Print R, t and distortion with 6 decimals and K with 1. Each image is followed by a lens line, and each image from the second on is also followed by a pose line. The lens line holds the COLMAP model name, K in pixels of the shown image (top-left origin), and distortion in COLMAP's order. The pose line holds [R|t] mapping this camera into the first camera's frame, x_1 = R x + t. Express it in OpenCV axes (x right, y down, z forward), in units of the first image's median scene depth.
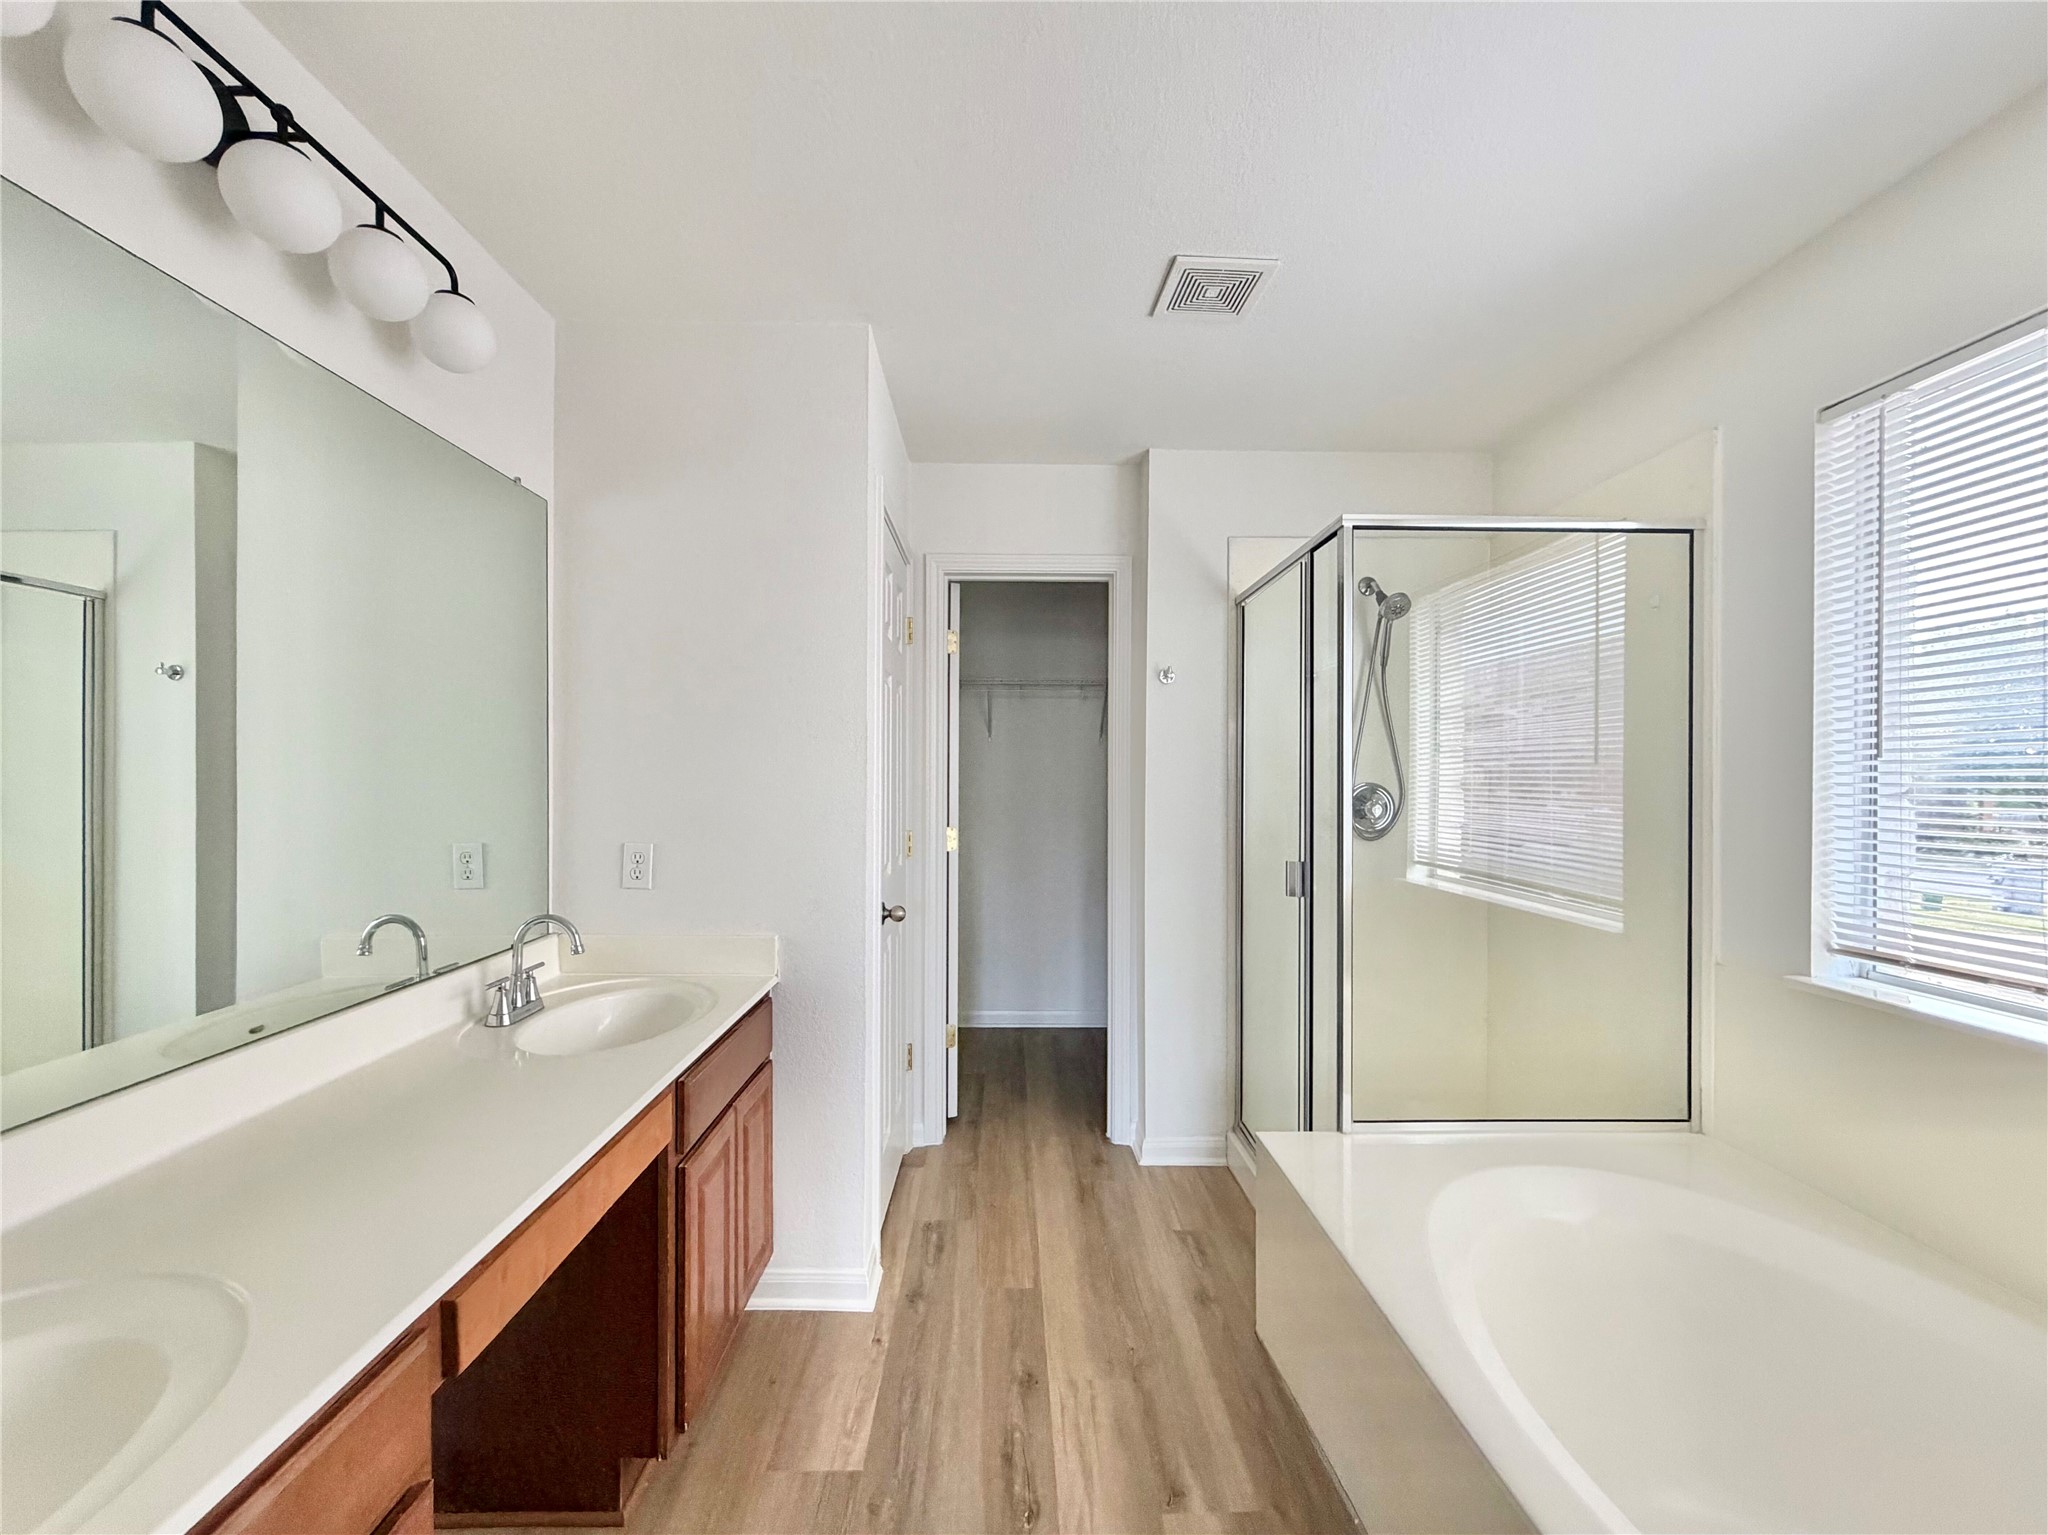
lens RADIAL K [[820.2, 0, 1001.2], [0, 820.2, 767.9], [0, 0, 1]] dist [-0.000689, -0.000396]
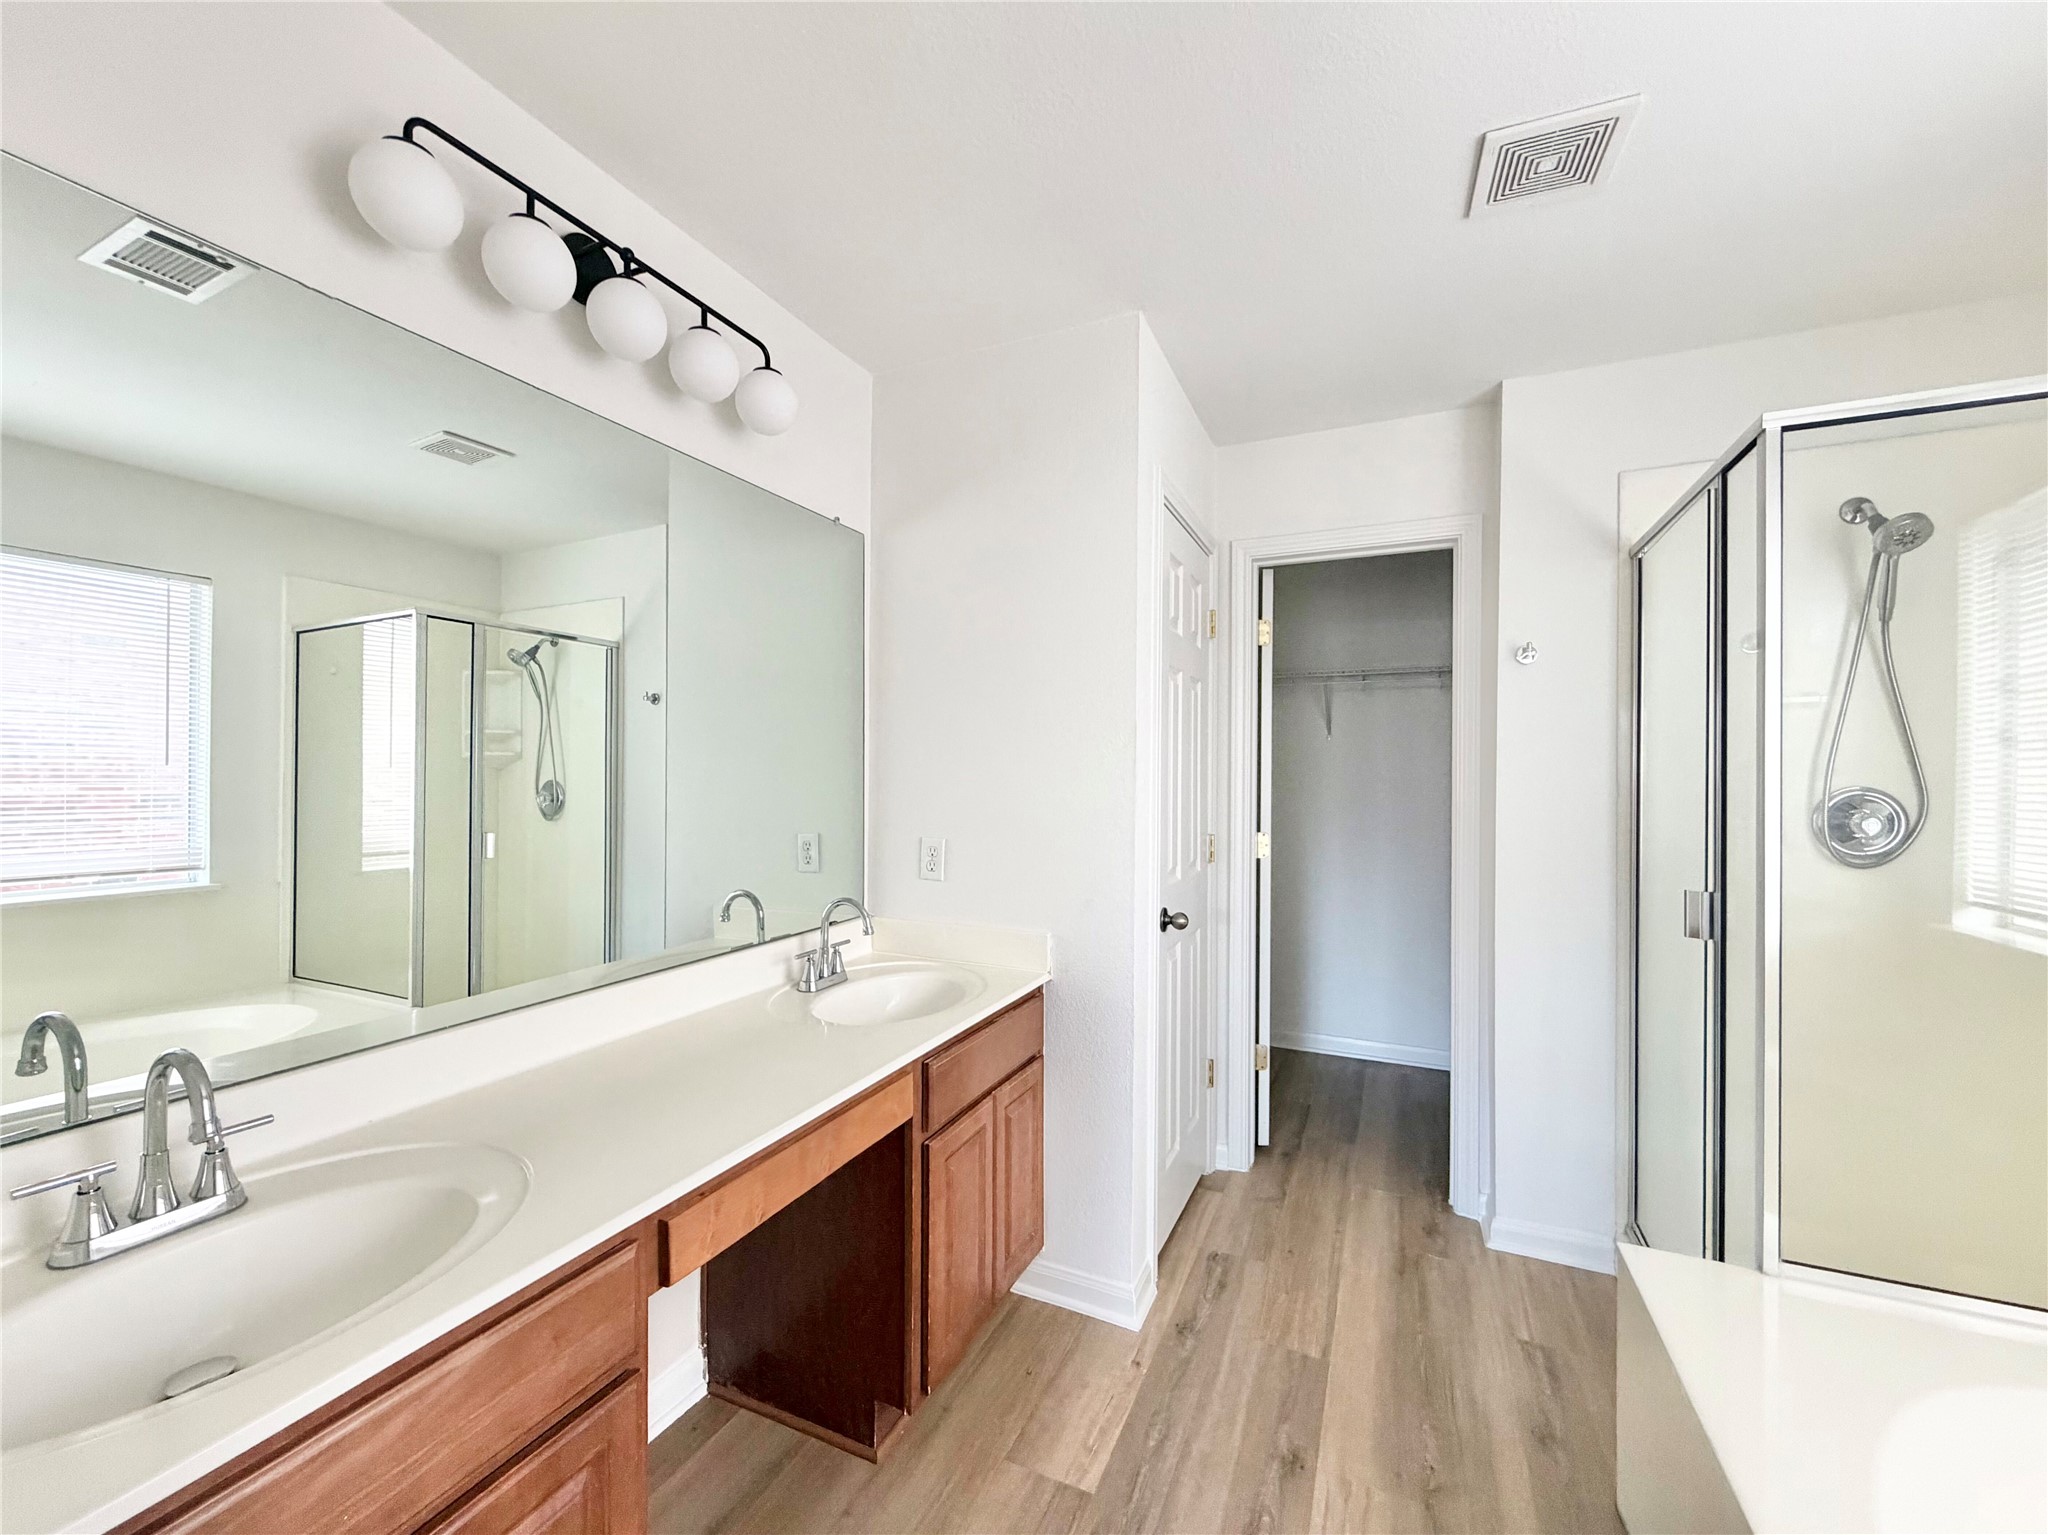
lens RADIAL K [[815.6, 0, 1024.0], [0, 815.6, 767.5], [0, 0, 1]] dist [0.000996, 0.000088]
pose [[0.903917, -0.003957, -0.427690, 0.127968], [0.002801, 0.999991, -0.003332, 0.002081], [0.427699, 0.001814, 0.903919, 0.069664]]
